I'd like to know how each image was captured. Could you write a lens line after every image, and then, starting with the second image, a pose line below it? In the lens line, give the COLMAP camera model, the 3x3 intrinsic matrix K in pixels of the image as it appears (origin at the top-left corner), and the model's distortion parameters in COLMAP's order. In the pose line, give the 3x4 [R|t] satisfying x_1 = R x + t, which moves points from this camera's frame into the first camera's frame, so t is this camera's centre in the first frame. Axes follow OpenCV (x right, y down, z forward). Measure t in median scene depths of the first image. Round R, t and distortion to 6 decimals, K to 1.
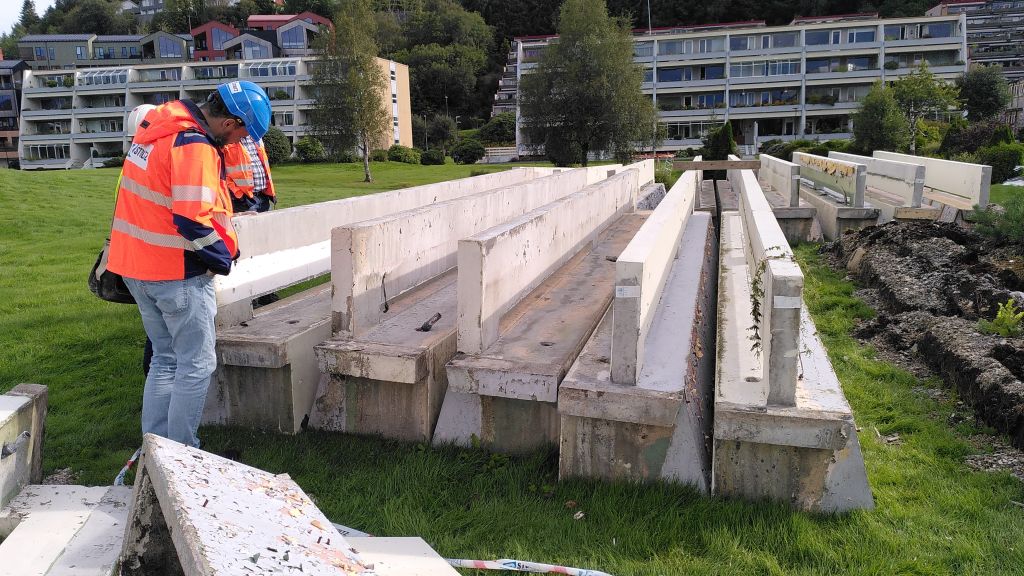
lens RADIAL K [[789.6, 0, 513.7], [0, 789.6, 289.1], [0, 0, 1]] dist [0.052918, -0.043211]
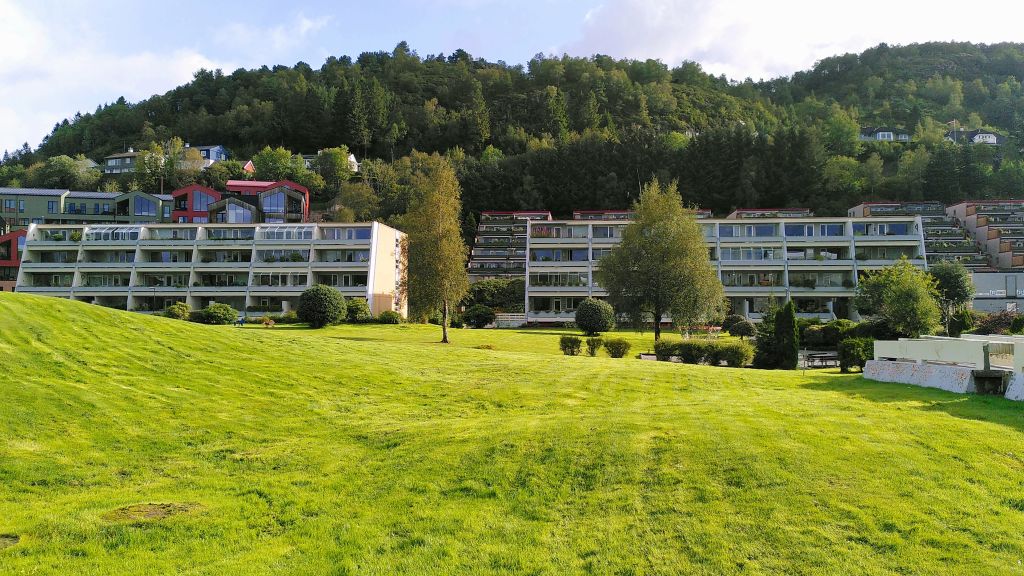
lens RADIAL K [[789.6, 0, 517.1], [0, 789.6, 282.1], [0, 0, 1]] dist [0.052918, -0.043211]
pose [[0.993726, 0.039549, 0.104613, -0.112773], [-0.016116, 0.976264, -0.215983, 0.007346], [-0.110672, 0.212942, 0.970777, -0.033978]]
